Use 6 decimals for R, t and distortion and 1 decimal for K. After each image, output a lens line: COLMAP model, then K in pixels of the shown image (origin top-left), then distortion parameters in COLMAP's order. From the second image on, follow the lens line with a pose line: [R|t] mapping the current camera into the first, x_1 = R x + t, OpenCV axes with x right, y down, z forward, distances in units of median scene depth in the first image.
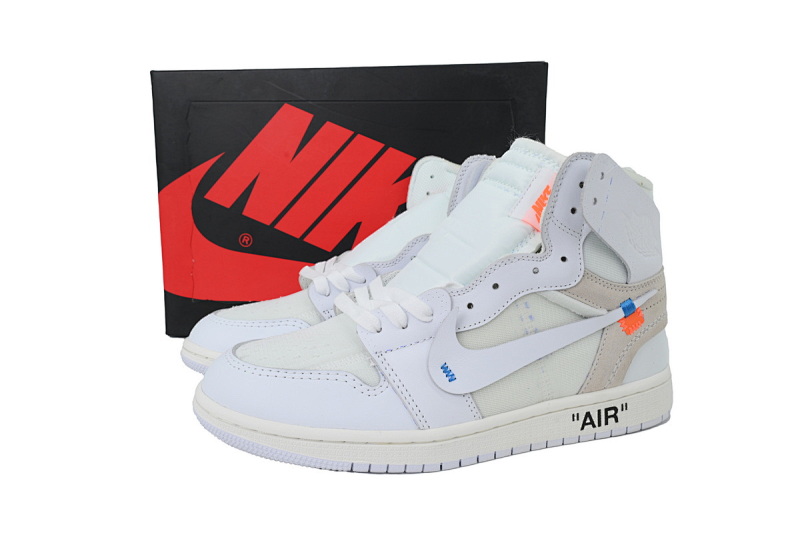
lens RADIAL K [[621.9, 0, 398.8], [0, 621.9, 267.5], [0, 0, 1]] dist [0.009248, -0.015924]
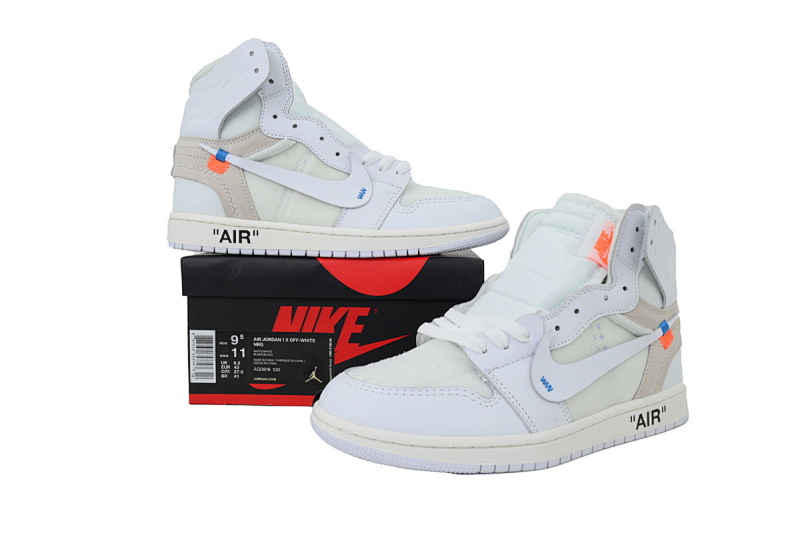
lens RADIAL K [[621.9, 0, 398.8], [0, 621.9, 266.0], [0, 0, 1]] dist [0.009248, -0.015924]
pose [[0.976111, -0.003677, 0.217242, -0.448373], [0.023501, 0.995778, -0.088738, 0.041504], [-0.215999, 0.091724, 0.972076, -0.120280]]
